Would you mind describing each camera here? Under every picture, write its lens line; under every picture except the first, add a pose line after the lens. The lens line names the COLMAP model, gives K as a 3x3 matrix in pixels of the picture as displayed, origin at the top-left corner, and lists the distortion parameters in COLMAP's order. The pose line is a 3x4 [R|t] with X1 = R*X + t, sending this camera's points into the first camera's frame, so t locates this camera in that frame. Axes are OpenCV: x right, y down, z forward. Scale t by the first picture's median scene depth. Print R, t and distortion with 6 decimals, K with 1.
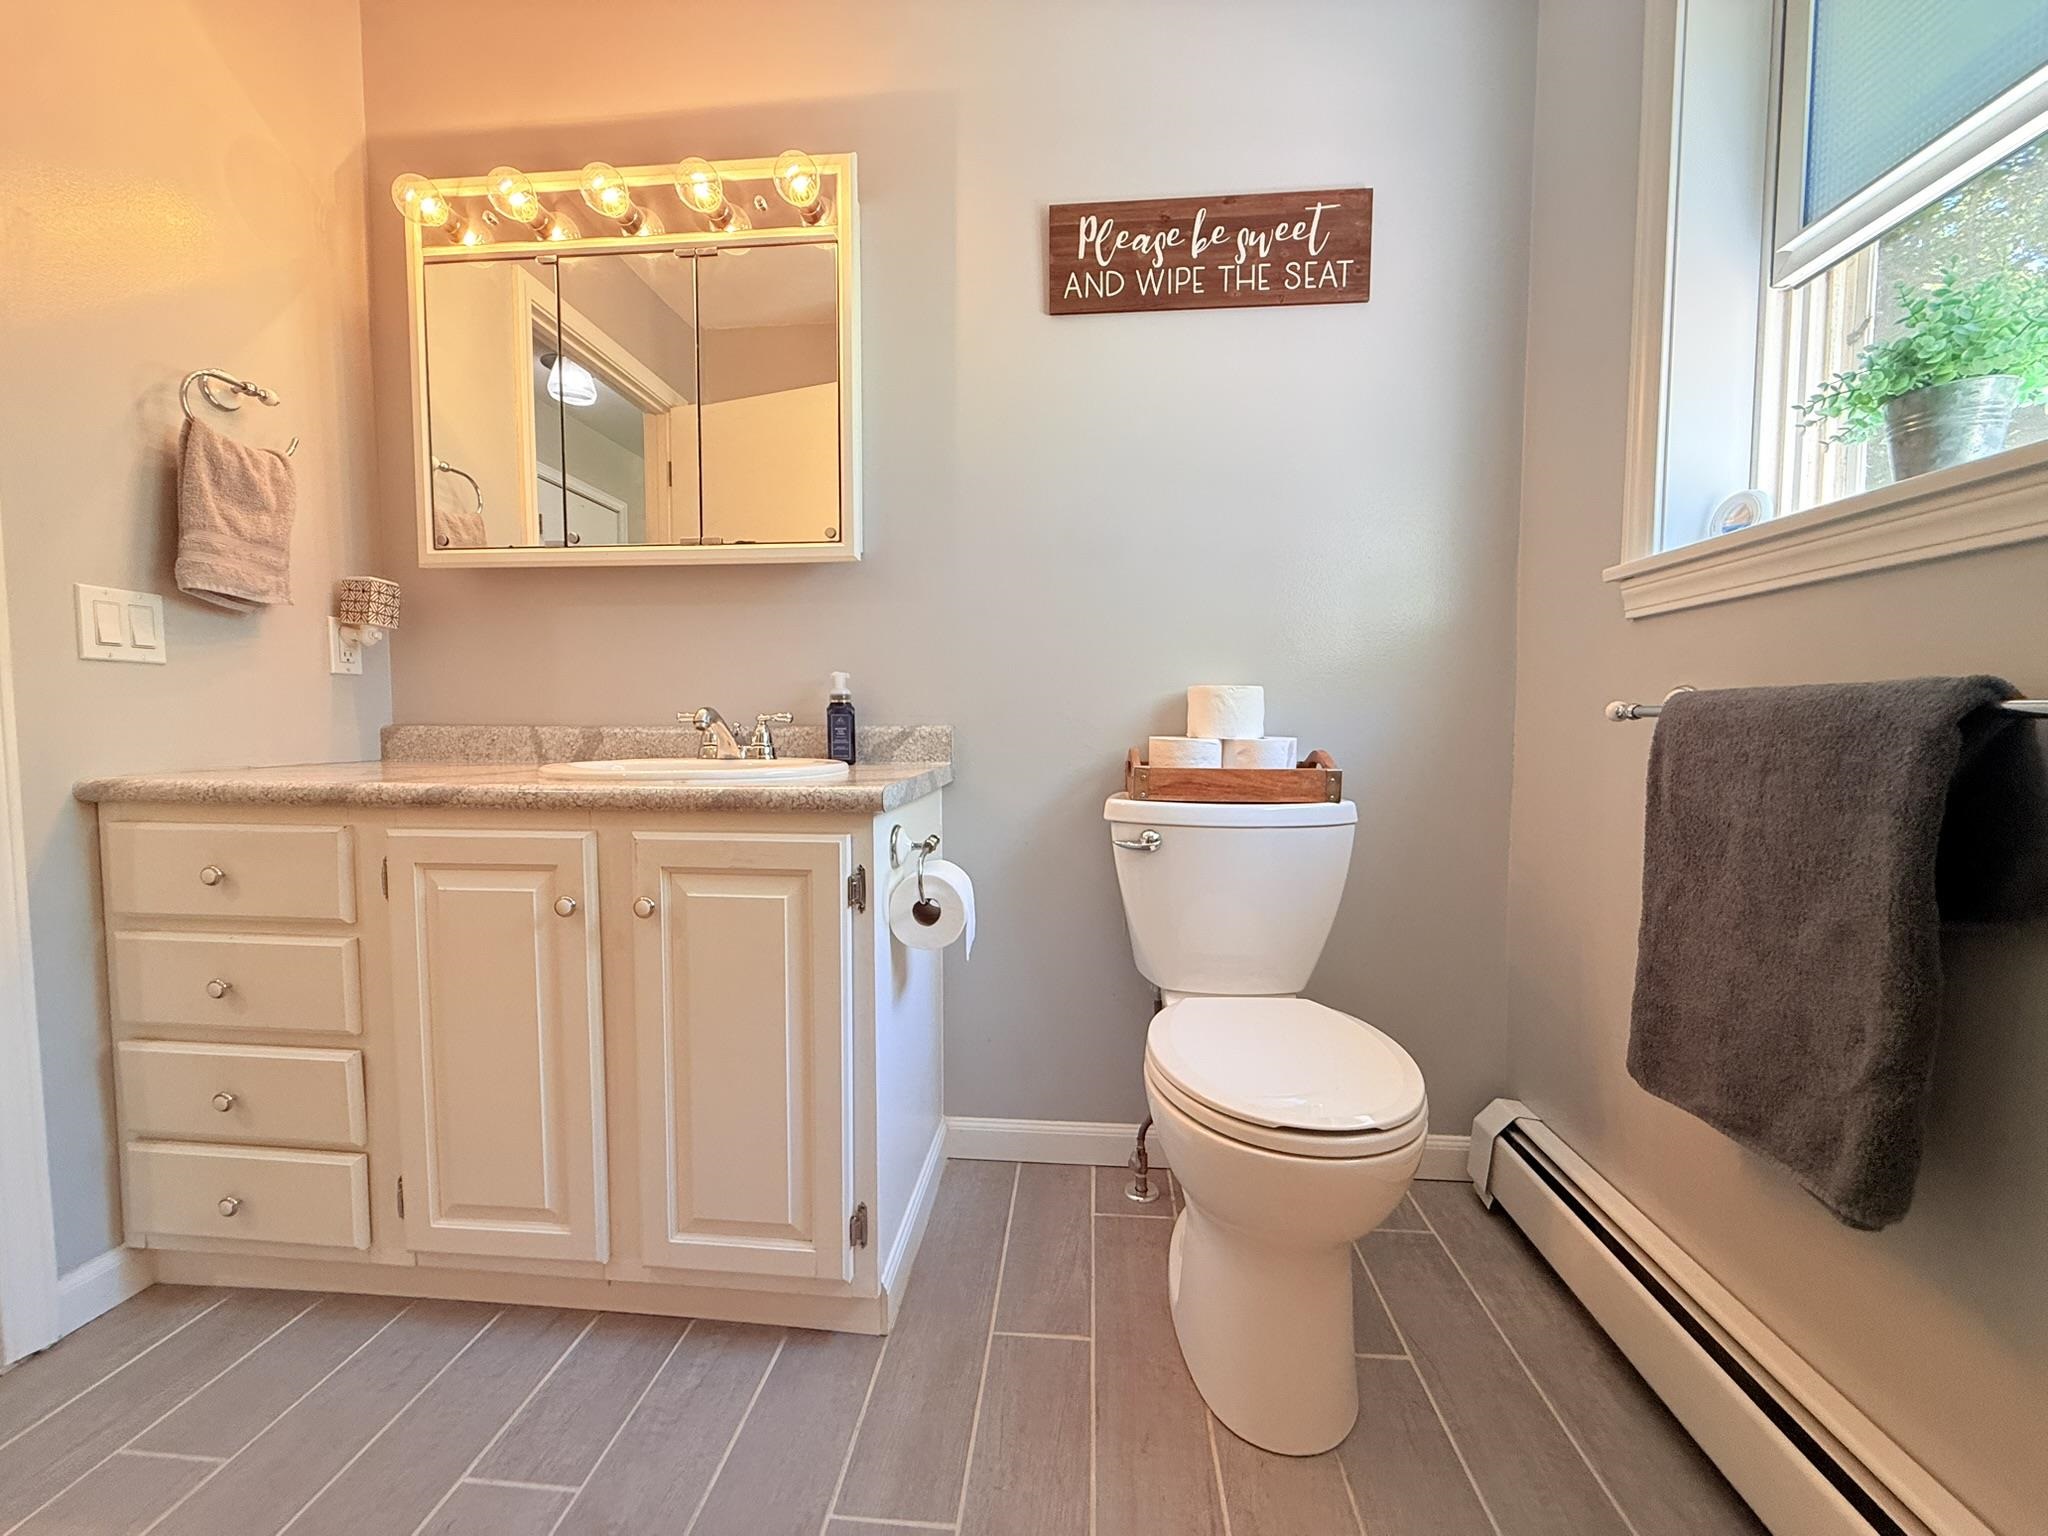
lens RADIAL K [[816.7, 0, 1026.9], [0, 816.7, 770.4], [0, 0, 1]] dist [-0.000079, 0.000341]
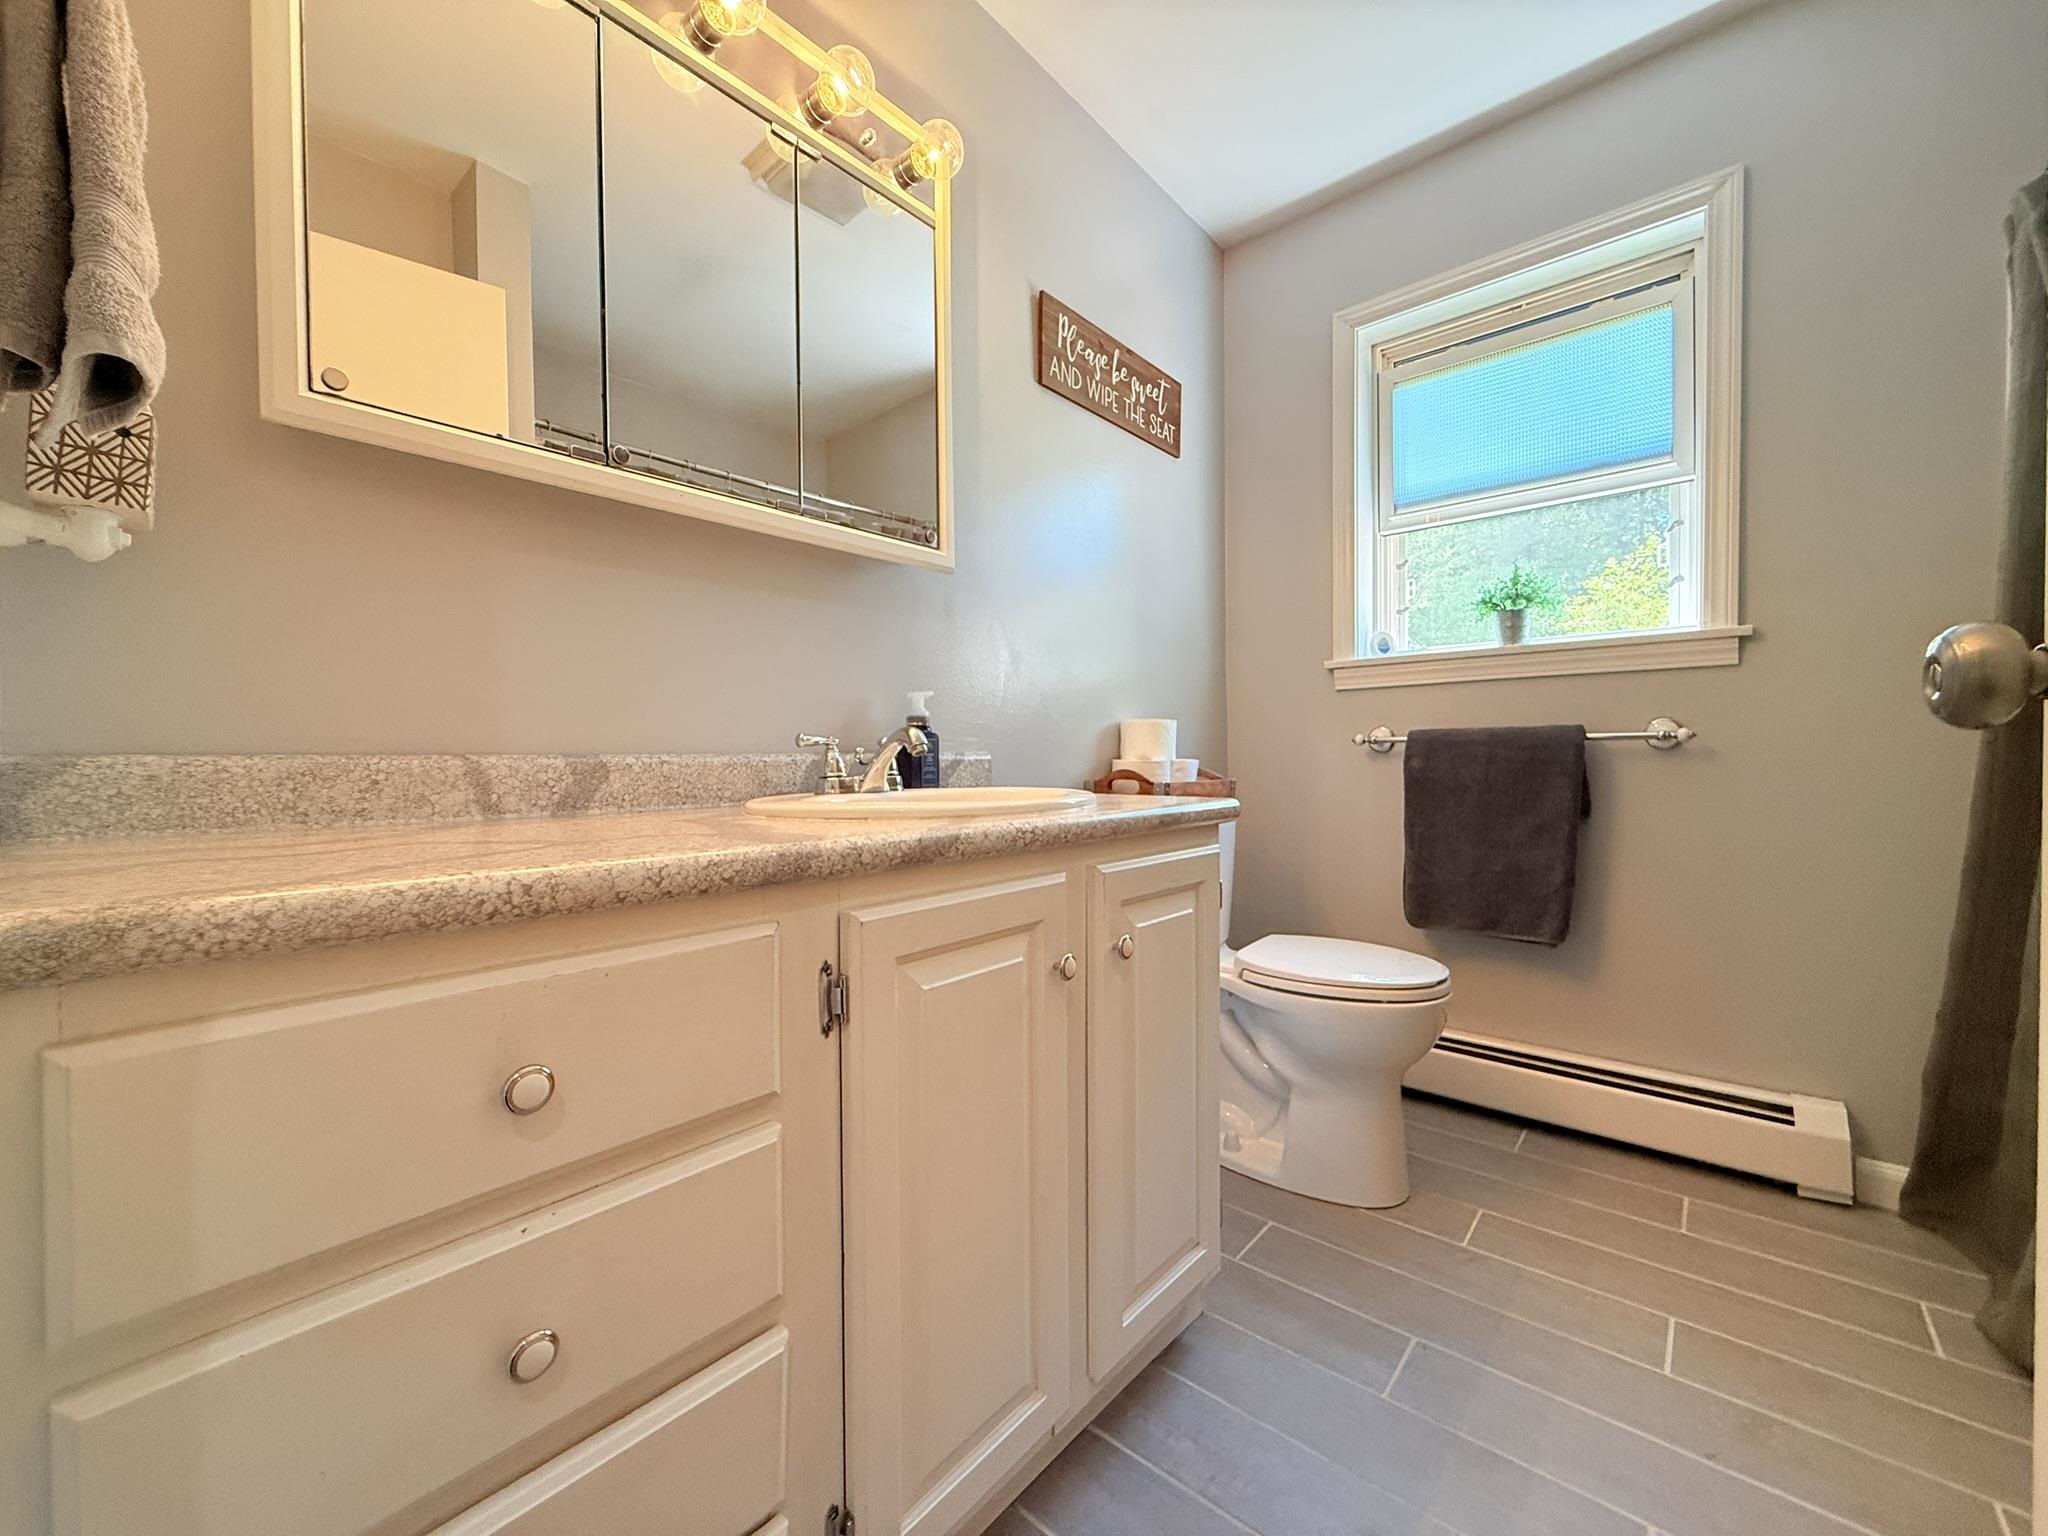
lens RADIAL K [[816.7, 0, 1041.4], [0, 816.7, 763.9], [0, 0, 1]] dist [-0.000079, 0.000341]
pose [[0.574400, -0.014382, 0.818448, -0.911265], [0.060168, 0.997883, -0.024692, -0.011682], [-0.816360, 0.063428, 0.574049, 0.399080]]
